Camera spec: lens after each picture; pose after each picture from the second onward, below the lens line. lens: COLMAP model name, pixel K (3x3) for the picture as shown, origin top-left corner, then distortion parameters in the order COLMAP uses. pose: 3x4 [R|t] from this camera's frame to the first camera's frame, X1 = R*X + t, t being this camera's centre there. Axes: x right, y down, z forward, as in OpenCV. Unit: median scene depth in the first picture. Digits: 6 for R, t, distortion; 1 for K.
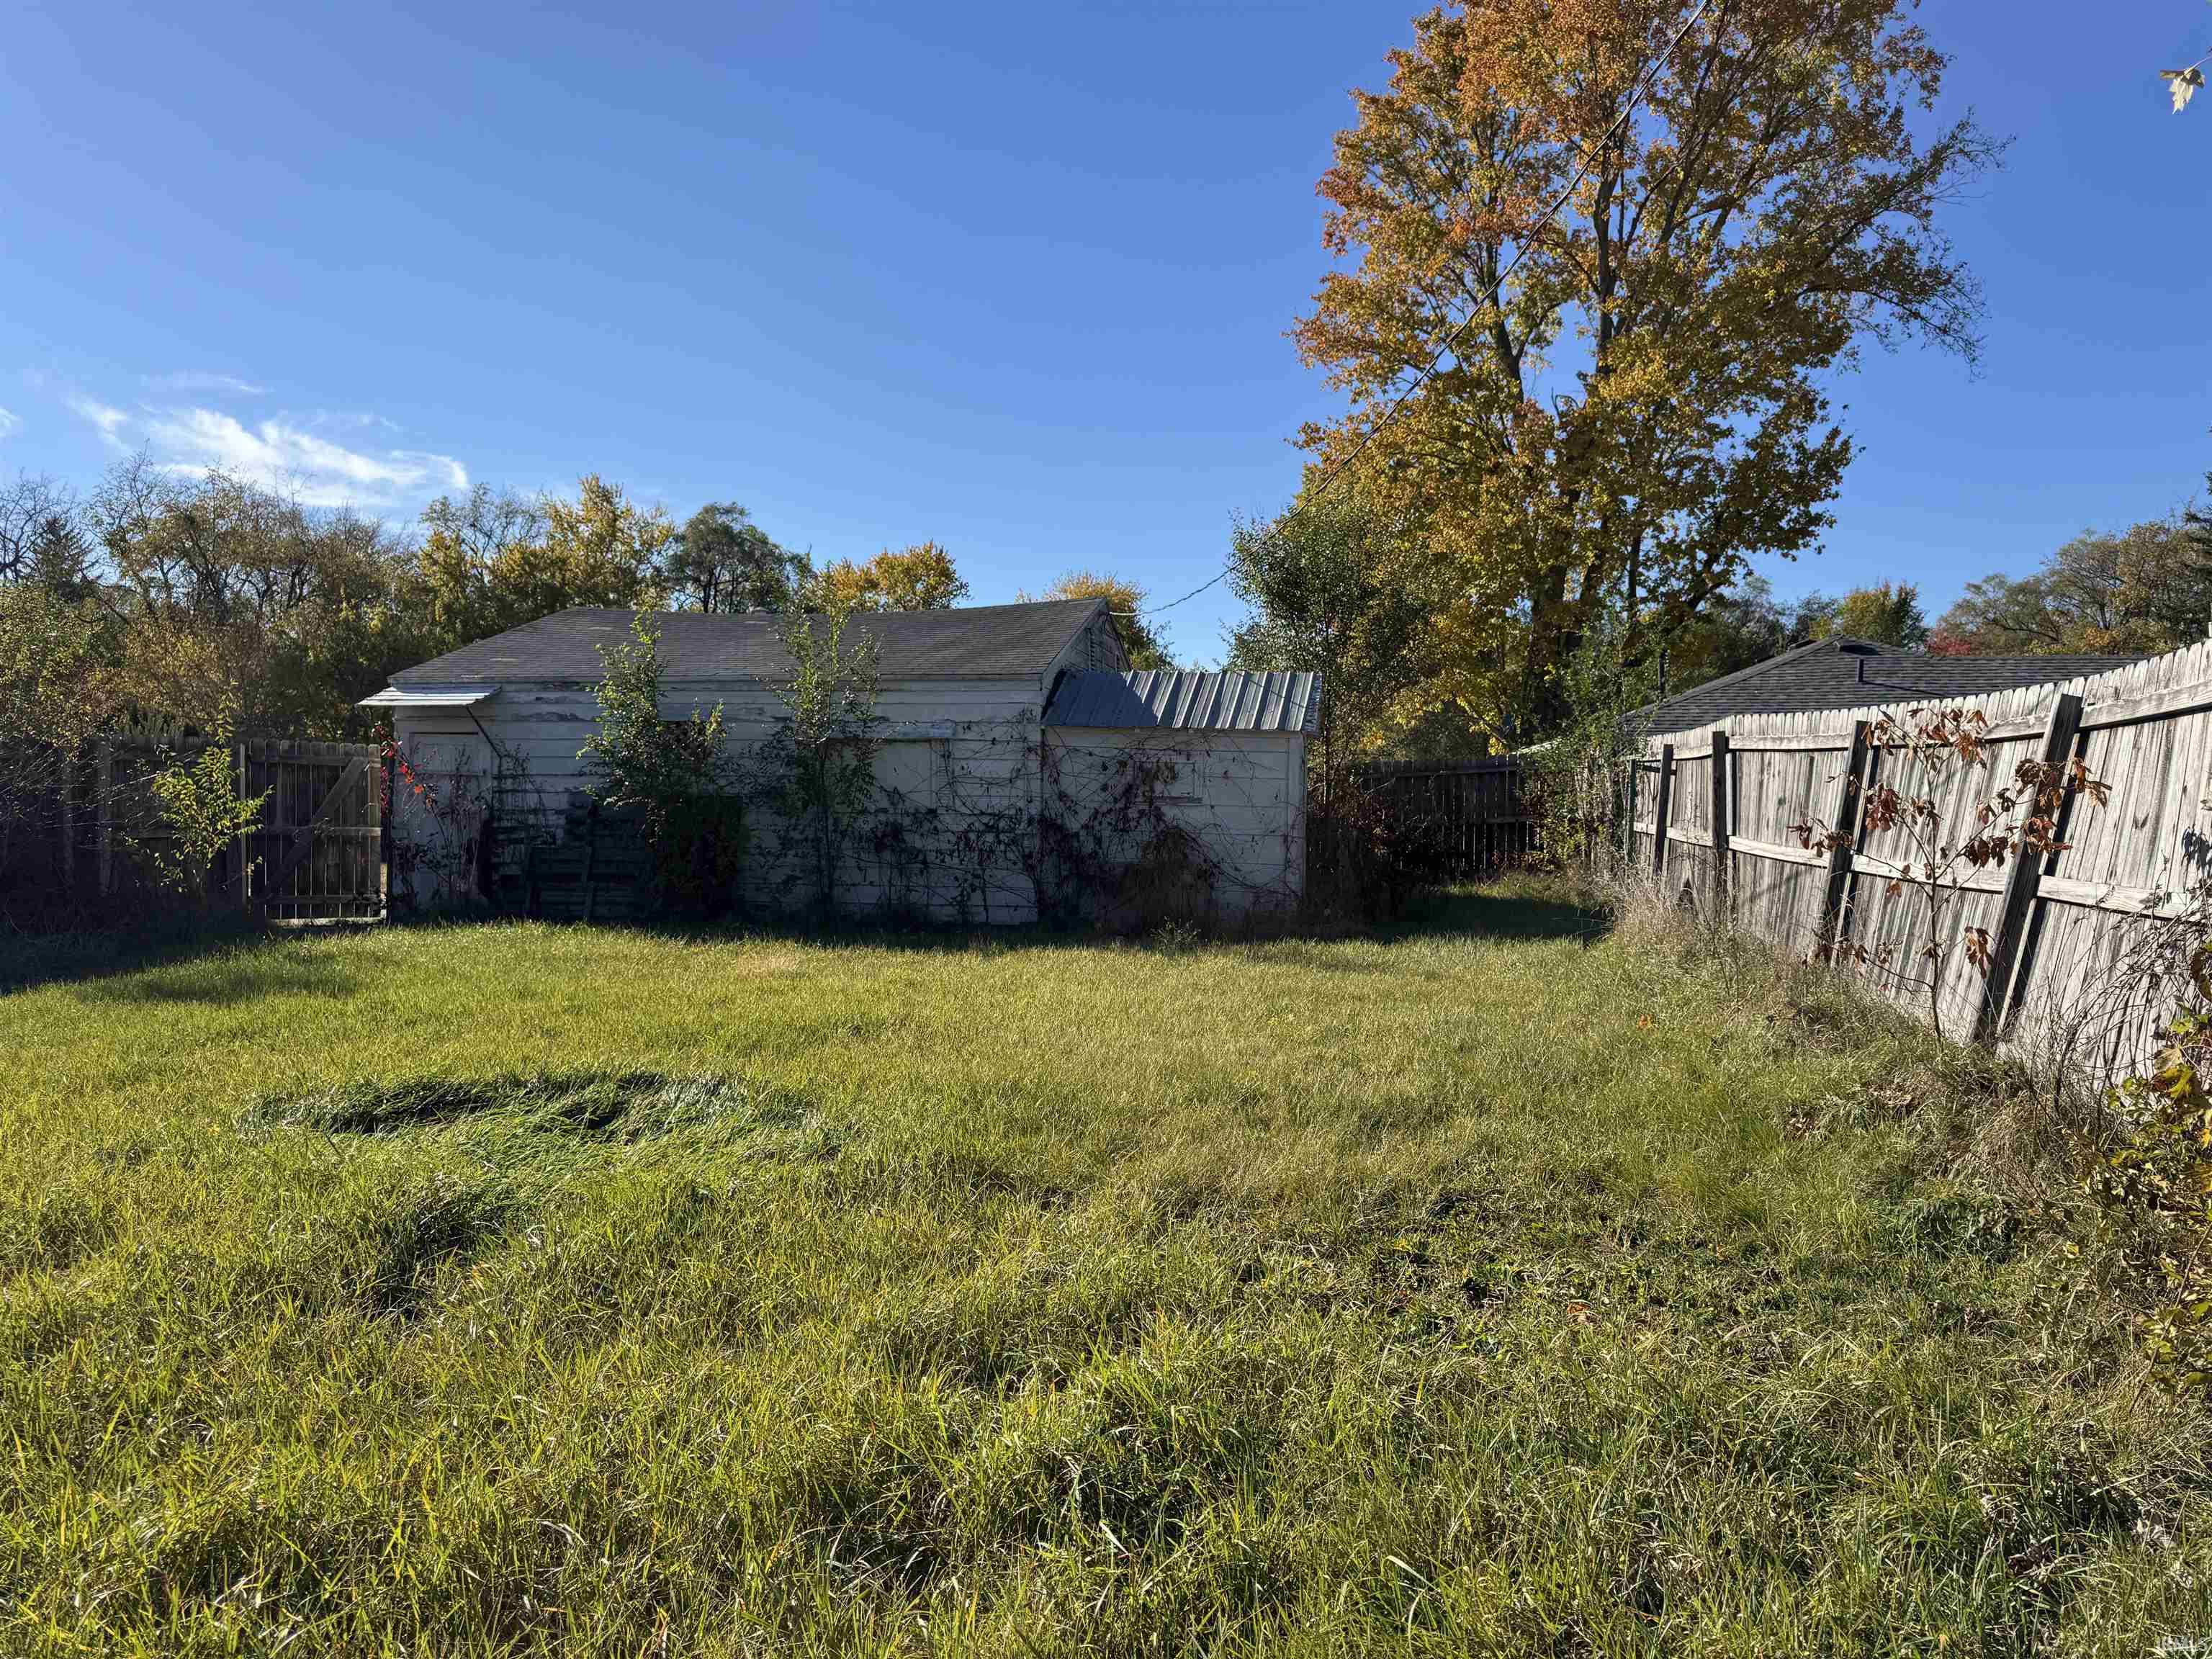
lens RADIAL K [[1563.5, 0, 1117.8], [0, 1563.5, 835.3], [0, 0, 1]] dist [0.090635, -0.093158]
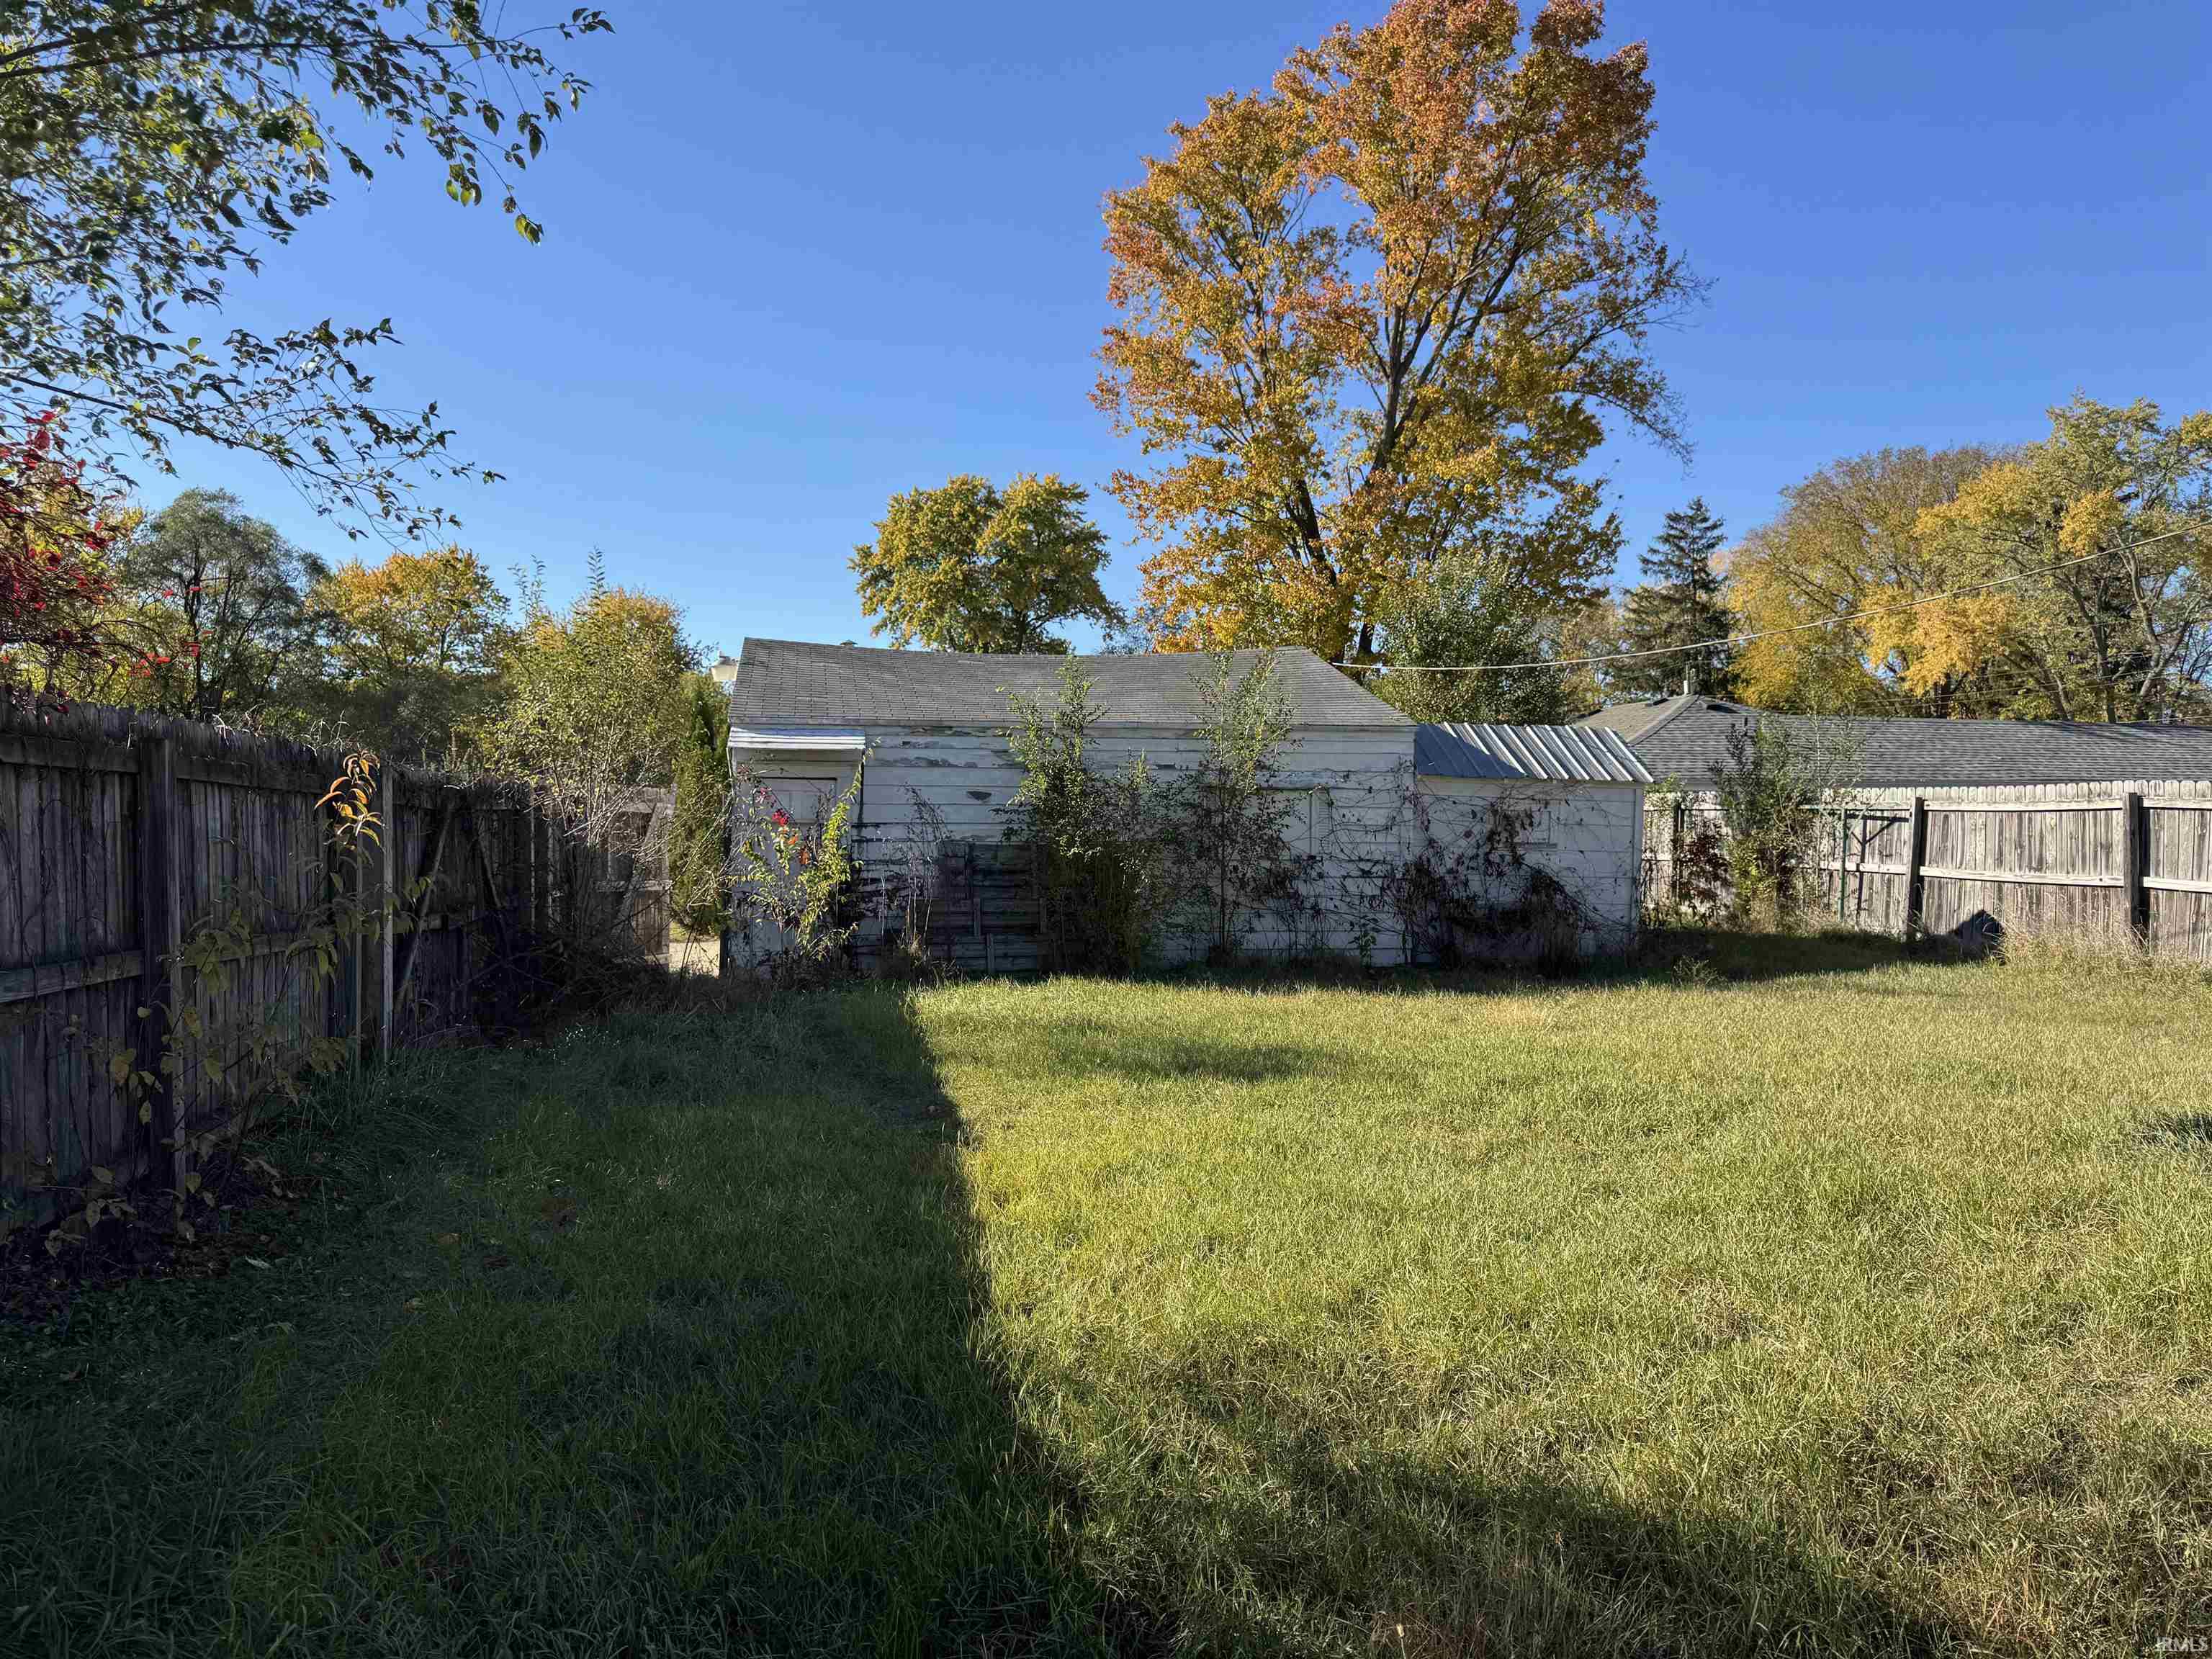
lens RADIAL K [[1563.5, 0, 1117.8], [0, 1563.5, 835.3], [0, 0, 1]] dist [0.090635, -0.093158]
pose [[0.951787, -0.001381, 0.306756, -0.541298], [0.006332, 0.999865, -0.015145, -0.014227], [-0.306694, 0.016357, 0.951668, 0.041897]]
